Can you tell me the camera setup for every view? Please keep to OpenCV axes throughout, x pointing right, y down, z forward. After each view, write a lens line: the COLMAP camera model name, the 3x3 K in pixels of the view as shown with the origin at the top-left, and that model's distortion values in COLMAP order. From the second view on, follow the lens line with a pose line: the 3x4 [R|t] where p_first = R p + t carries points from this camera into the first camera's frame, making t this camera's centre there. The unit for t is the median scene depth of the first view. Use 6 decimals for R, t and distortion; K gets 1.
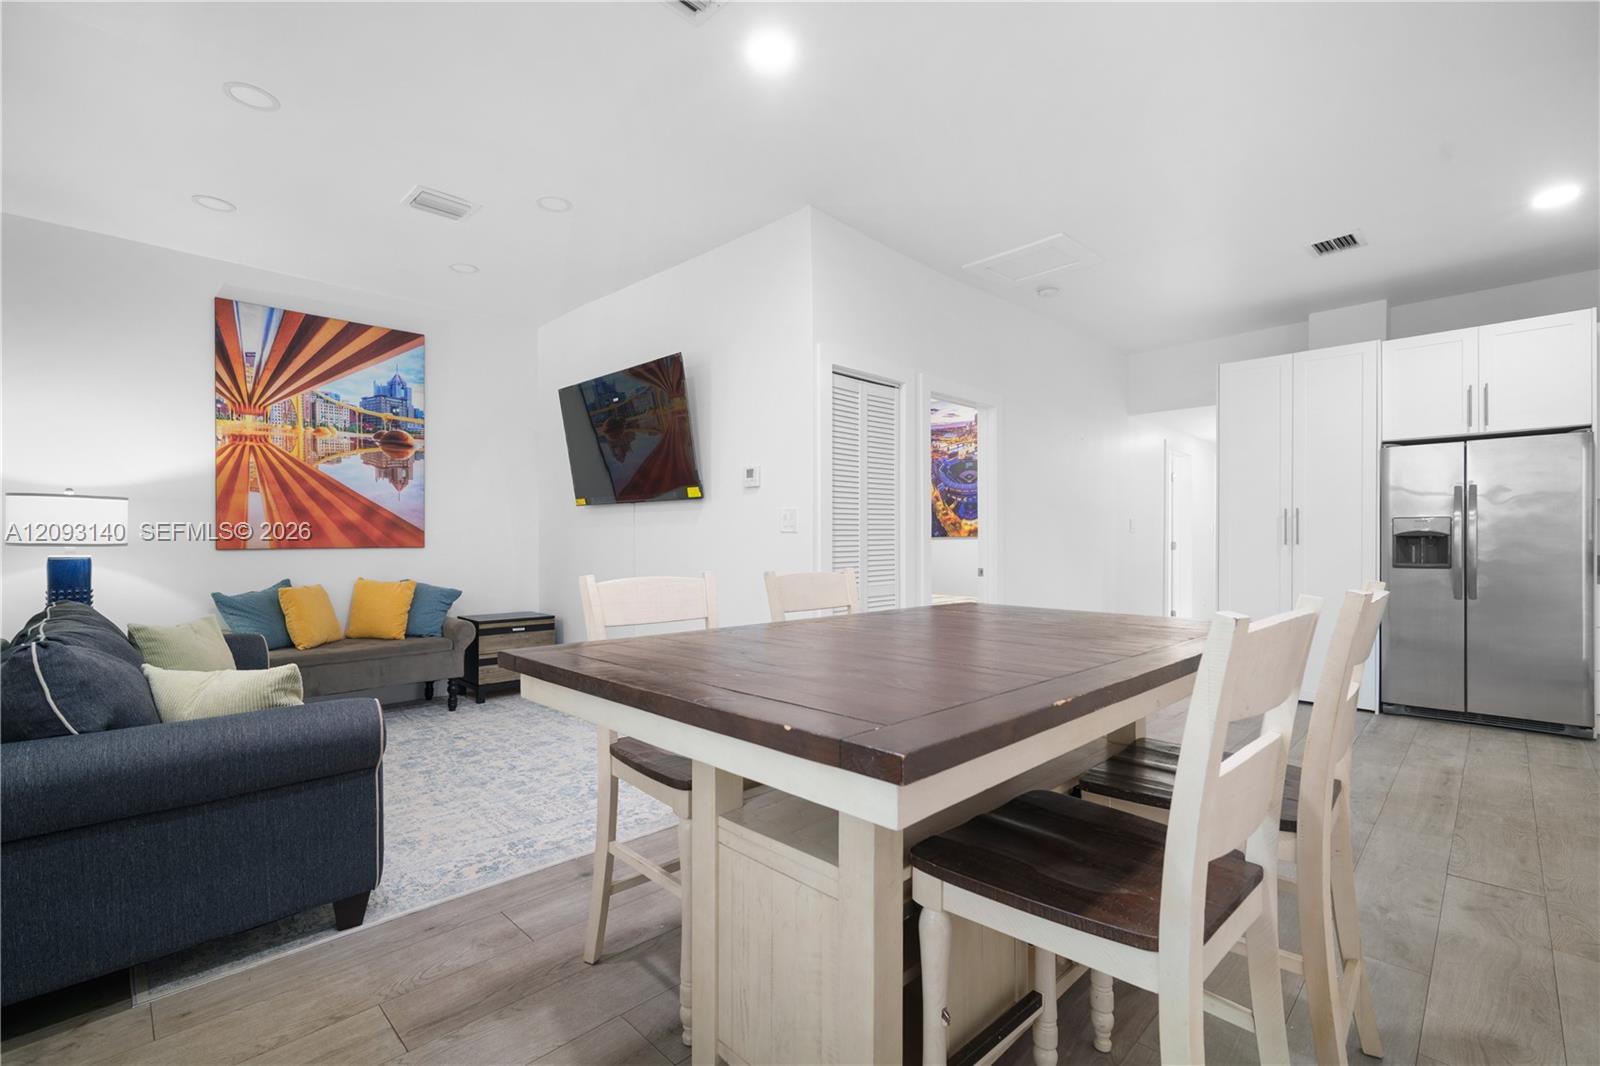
lens RADIAL K [[699.9, 0, 804.7], [0, 699.9, 535.4], [0, 0, 1]] dist [-0.003042, 0.002965]
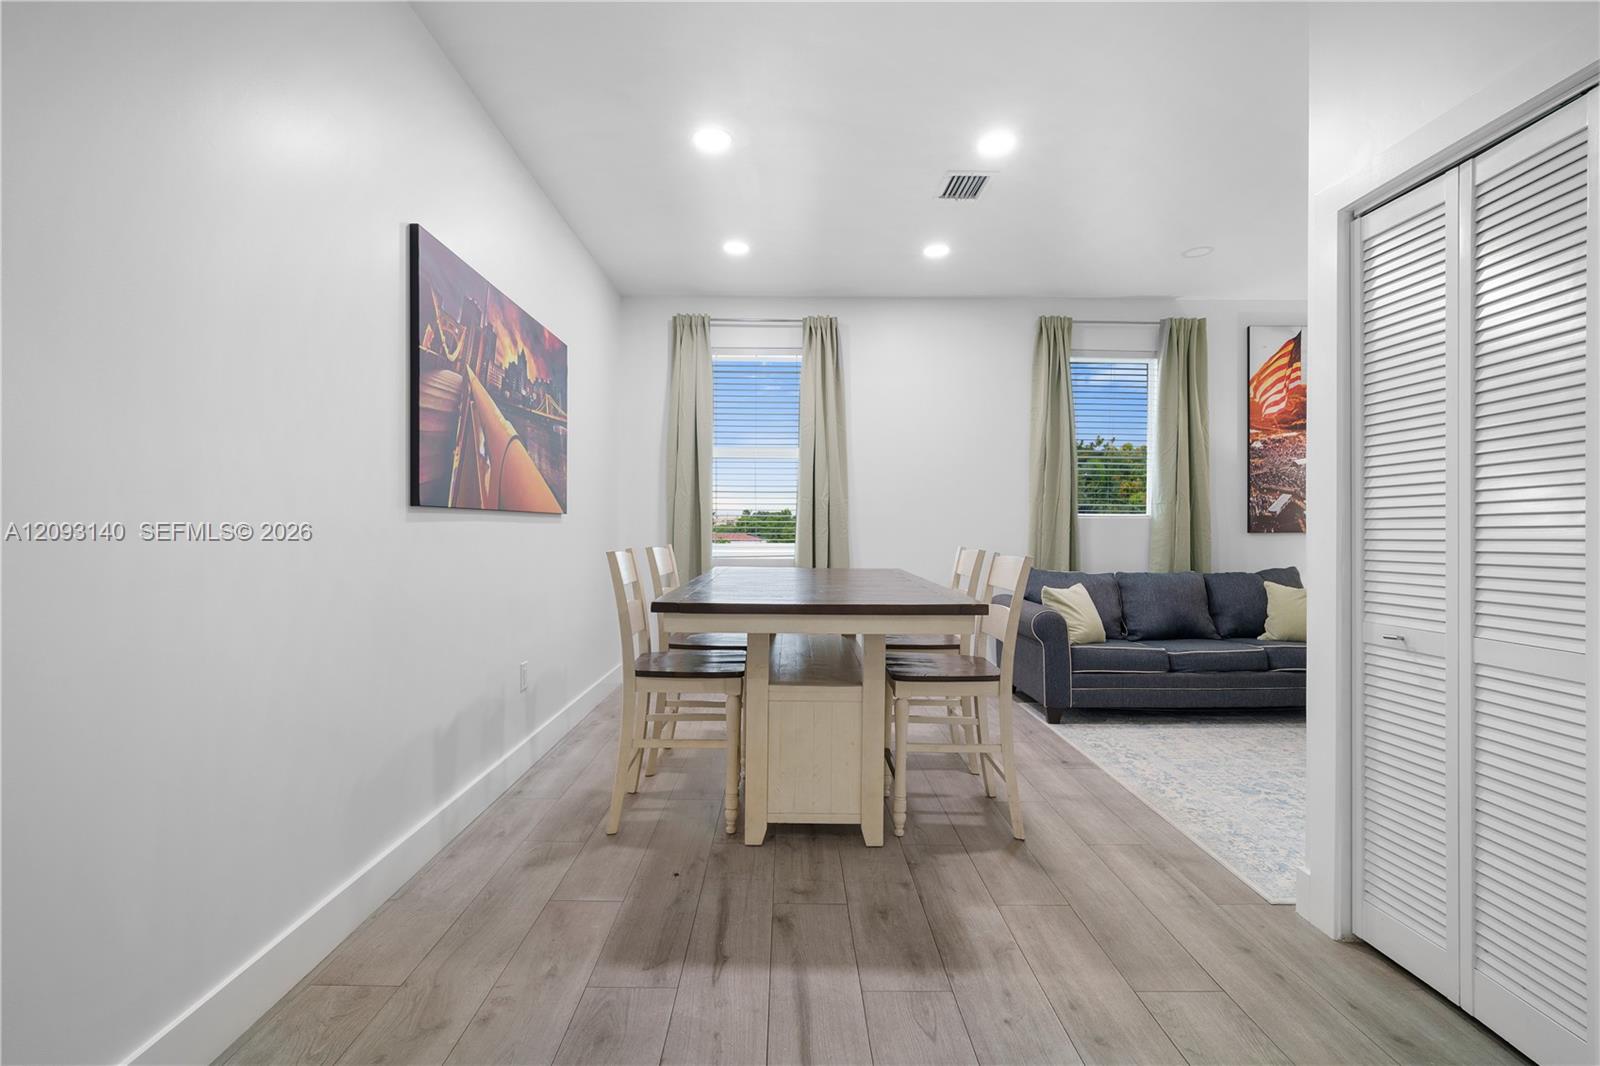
lens RADIAL K [[713.4, 0, 782.8], [0, 713.4, 532.5], [0, 0, 1]] dist [-0.003257, 0.000077]
pose [[-0.712365, -0.000682, -0.701809, 0.604726], [-0.002681, 0.999995, 0.001750, 0.010560], [0.701804, 0.003129, -0.712363, 0.889211]]
